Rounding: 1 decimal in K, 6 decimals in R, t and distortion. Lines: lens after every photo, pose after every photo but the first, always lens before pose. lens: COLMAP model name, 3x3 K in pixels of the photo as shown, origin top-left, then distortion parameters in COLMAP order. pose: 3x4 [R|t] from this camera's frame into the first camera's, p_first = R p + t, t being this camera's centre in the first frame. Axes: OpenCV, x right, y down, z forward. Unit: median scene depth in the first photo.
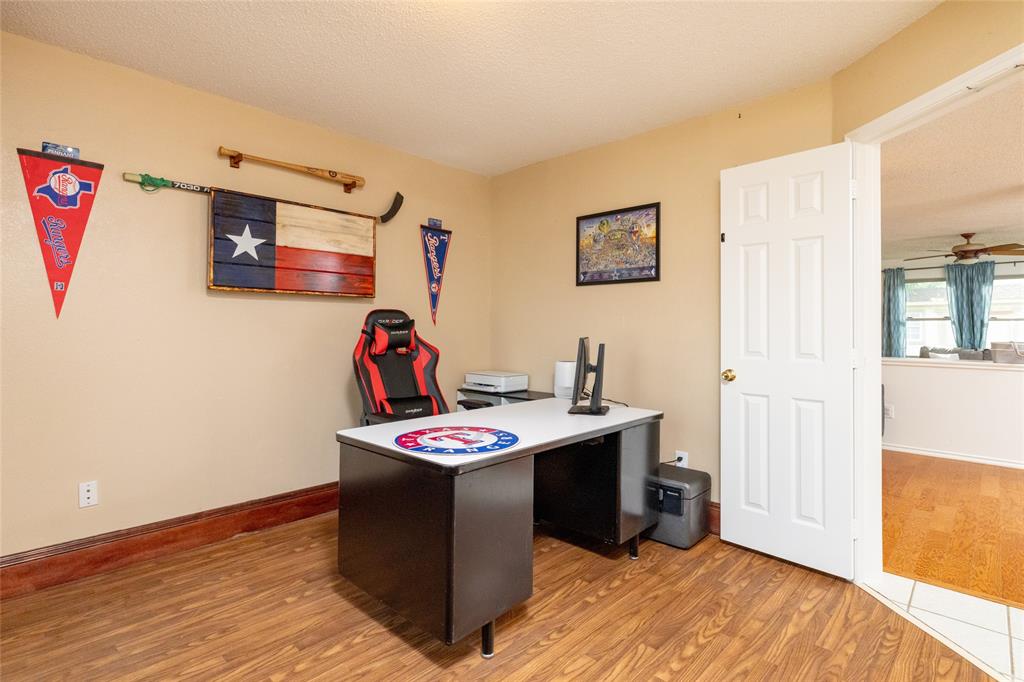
lens RADIAL K [[513.9, 0, 512.1], [0, 513.9, 326.4], [0, 0, 1]] dist [0.015770, -0.000517]
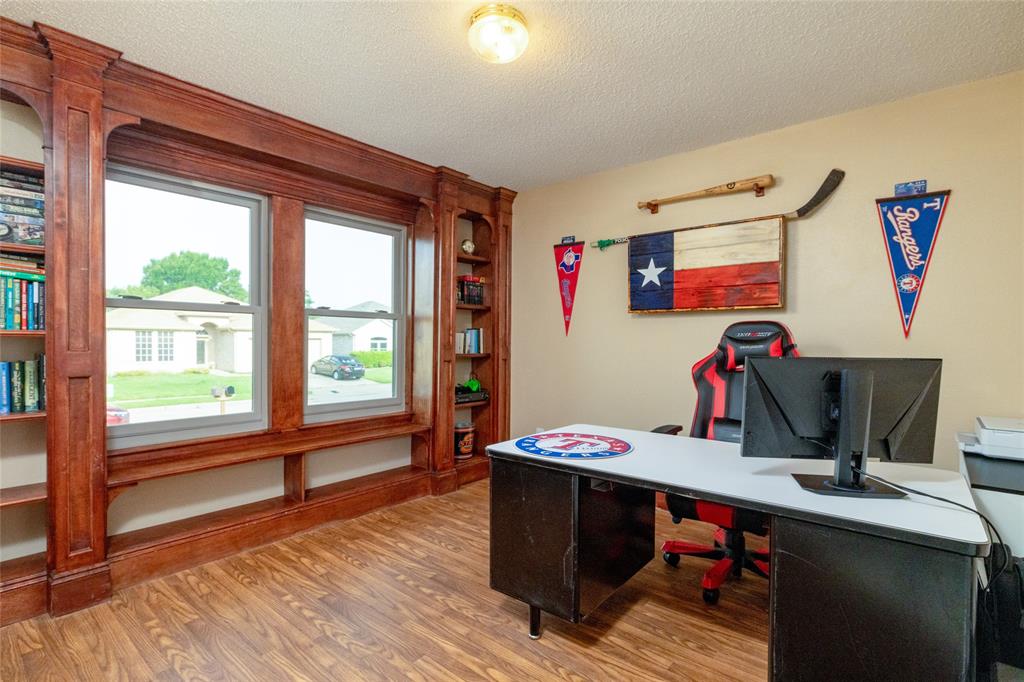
lens RADIAL K [[496.0, 0, 514.9], [0, 496.0, 339.1], [0, 0, 1]] dist [0.002787, 0.000339]
pose [[0.067956, -0.005201, -0.997675, 0.612935], [0.002924, 0.999983, -0.005014, 0.000620], [0.997684, -0.002576, 0.067970, 0.564071]]
